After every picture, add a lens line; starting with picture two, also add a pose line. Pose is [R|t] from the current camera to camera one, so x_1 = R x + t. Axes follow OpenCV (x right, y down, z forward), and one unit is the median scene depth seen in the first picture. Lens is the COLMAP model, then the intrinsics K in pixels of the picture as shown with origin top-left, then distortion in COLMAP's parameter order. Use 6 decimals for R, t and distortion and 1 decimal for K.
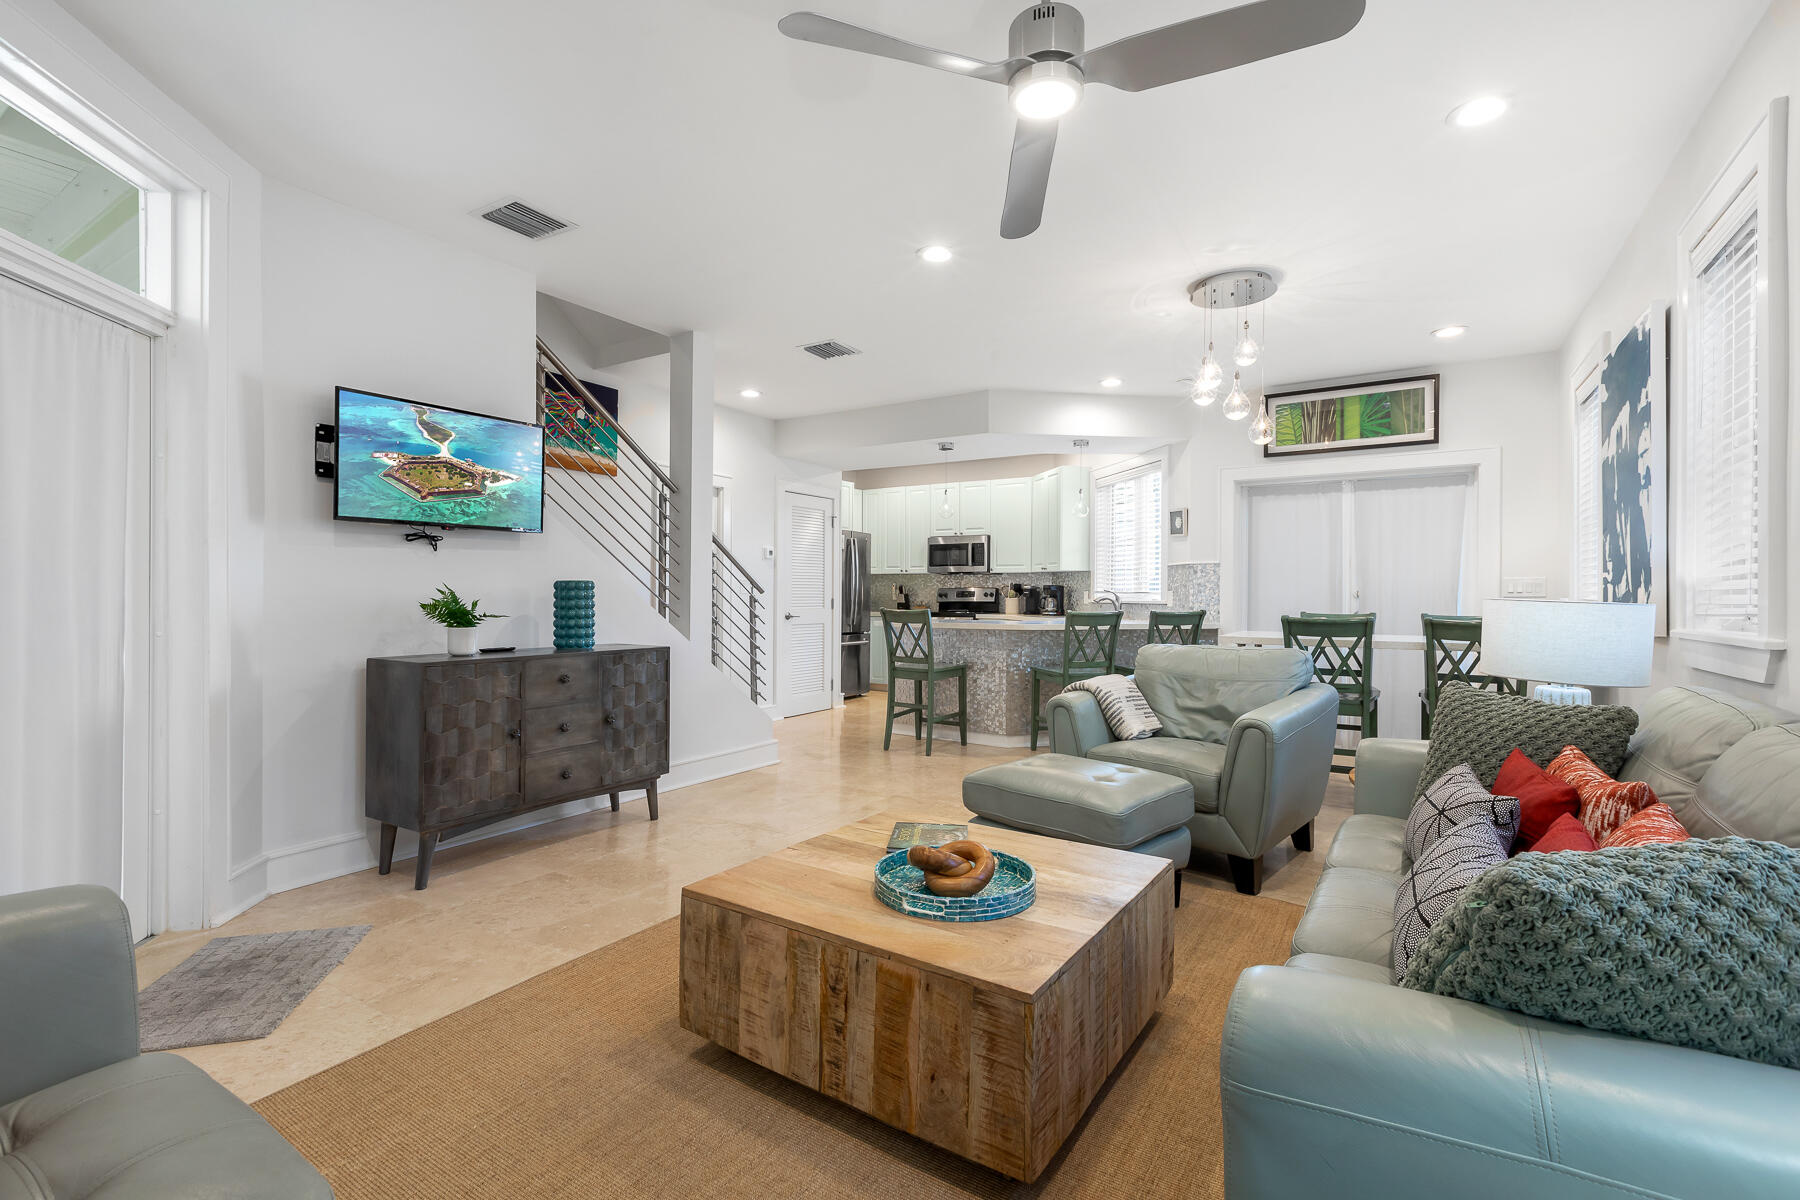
lens RADIAL K [[796.8, 0, 900.0], [0, 796.8, 600.0], [0, 0, 1]] dist [0.000609, 0.000060]
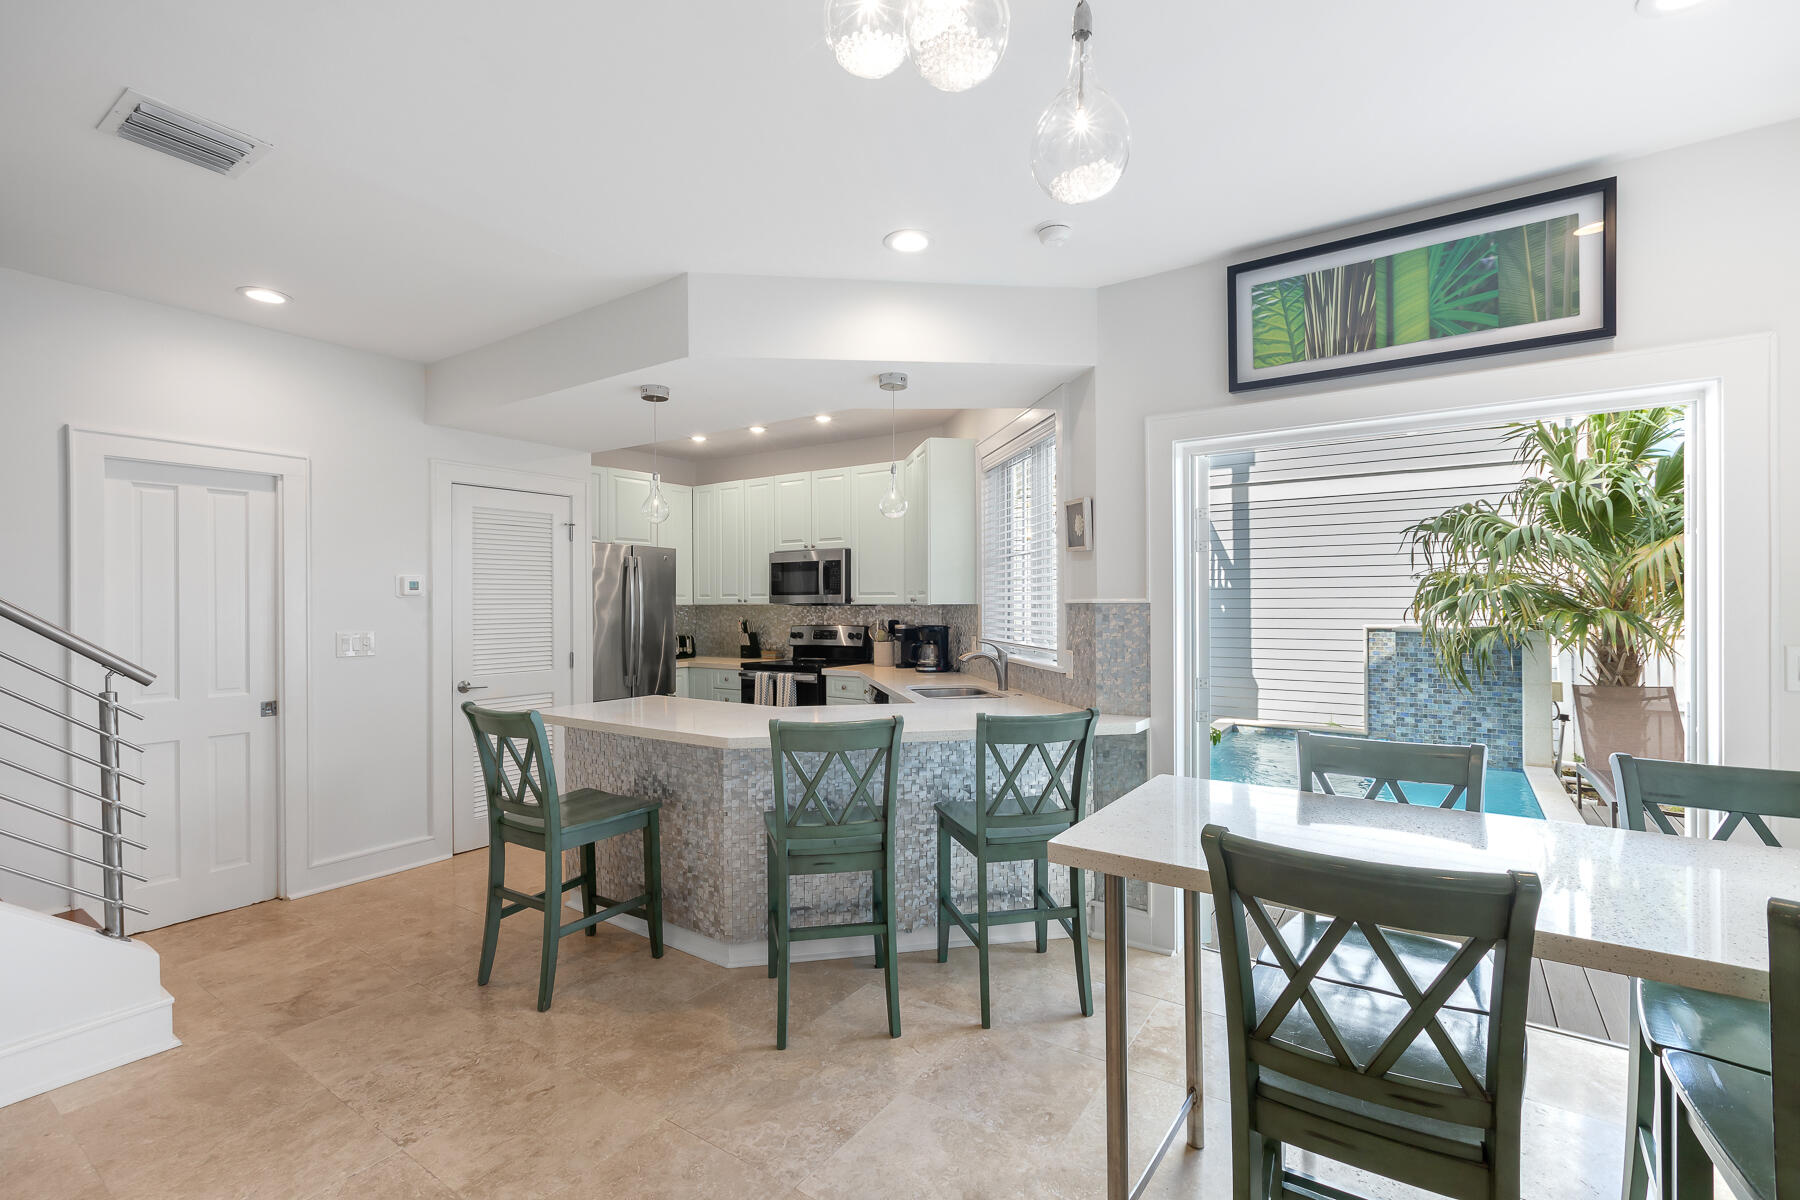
lens RADIAL K [[811.8, 0, 900.0], [0, 811.8, 600.0], [0, 0, 1]] dist [0.002178, 0.000012]
pose [[0.999513, -0.011305, -0.029086, 0.179916], [0.011005, 0.999885, -0.010457, -0.031470], [0.029201, 0.010132, 0.999522, 0.332614]]
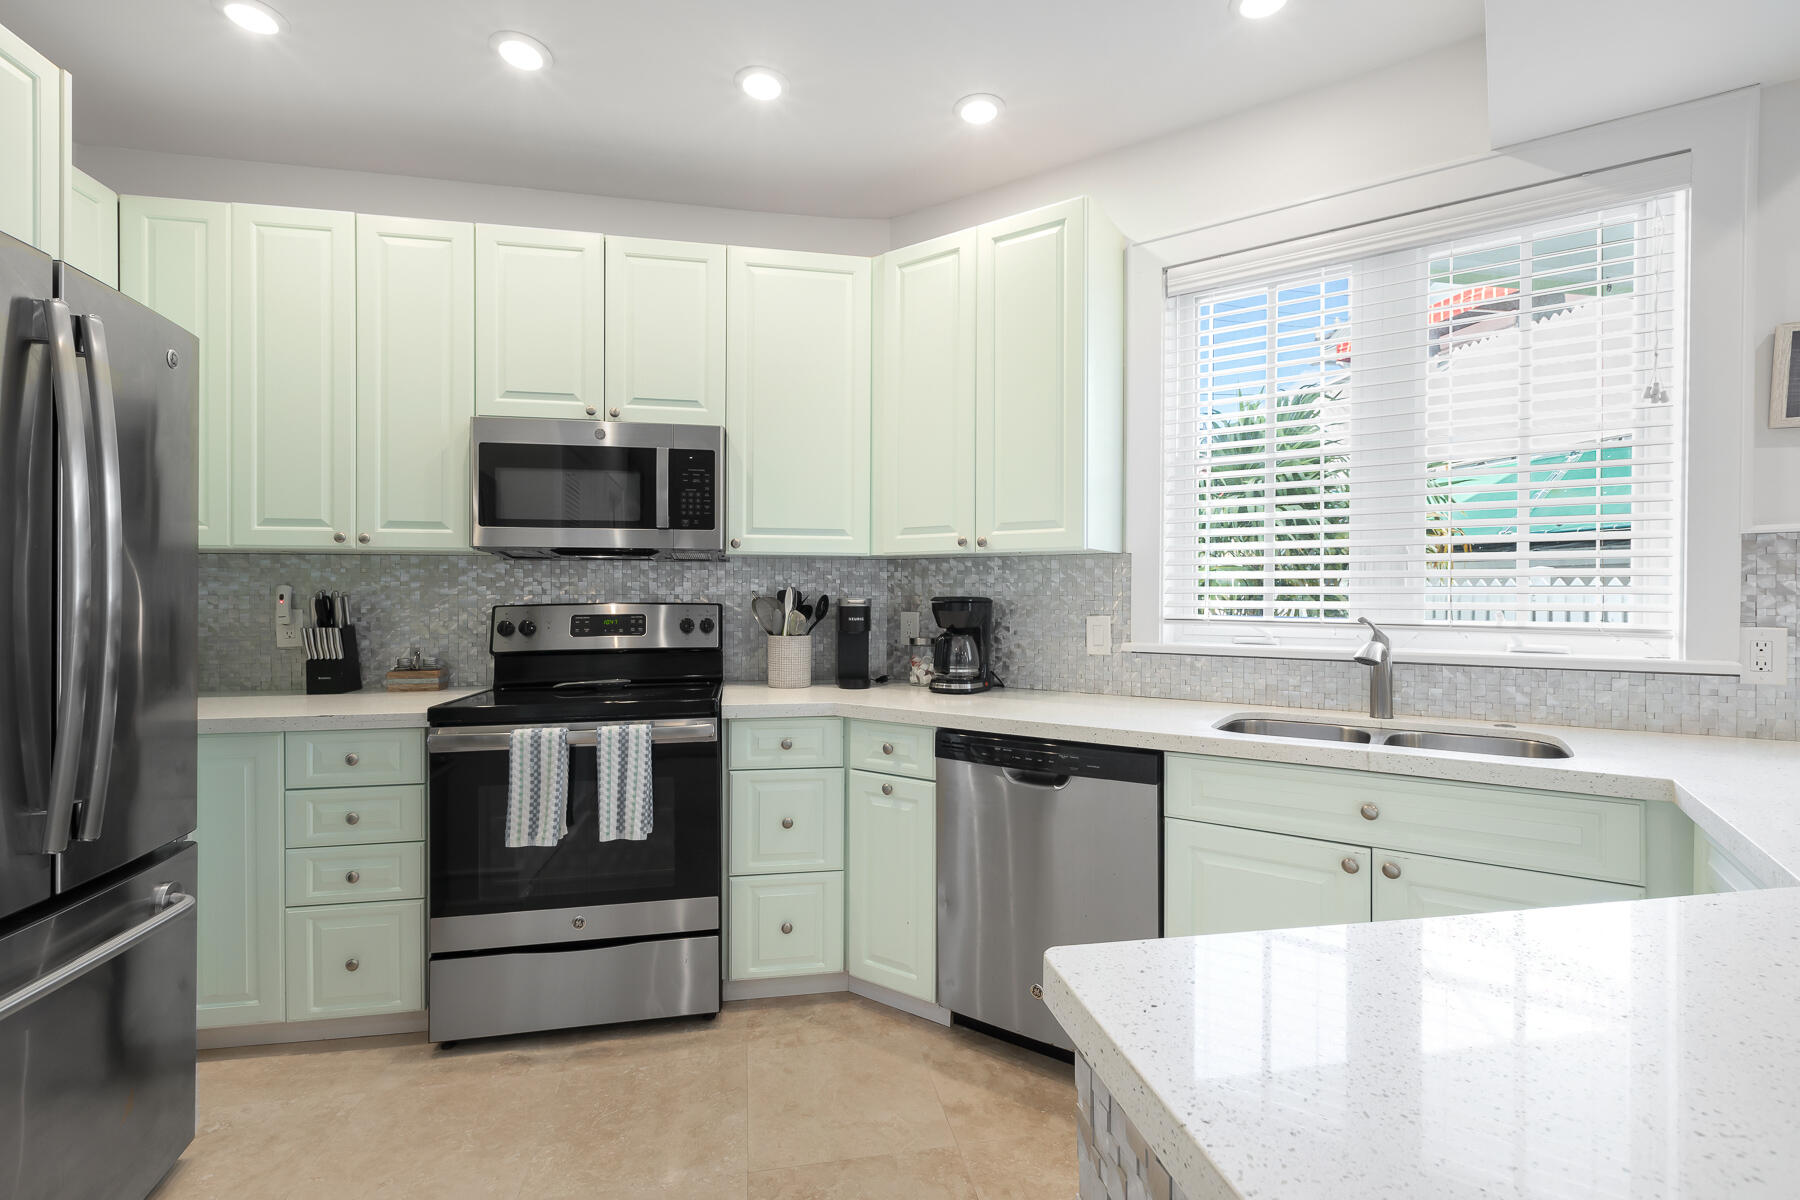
lens RADIAL K [[839.3, 0, 900.0], [0, 839.3, 600.0], [0, 0, 1]] dist [-0.001974, -0.000303]
pose [[0.721467, -0.011589, 0.692352, -0.061191], [0.006815, 0.999930, 0.009635, -0.020360], [-0.692416, -0.002233, 0.721495, 0.757213]]
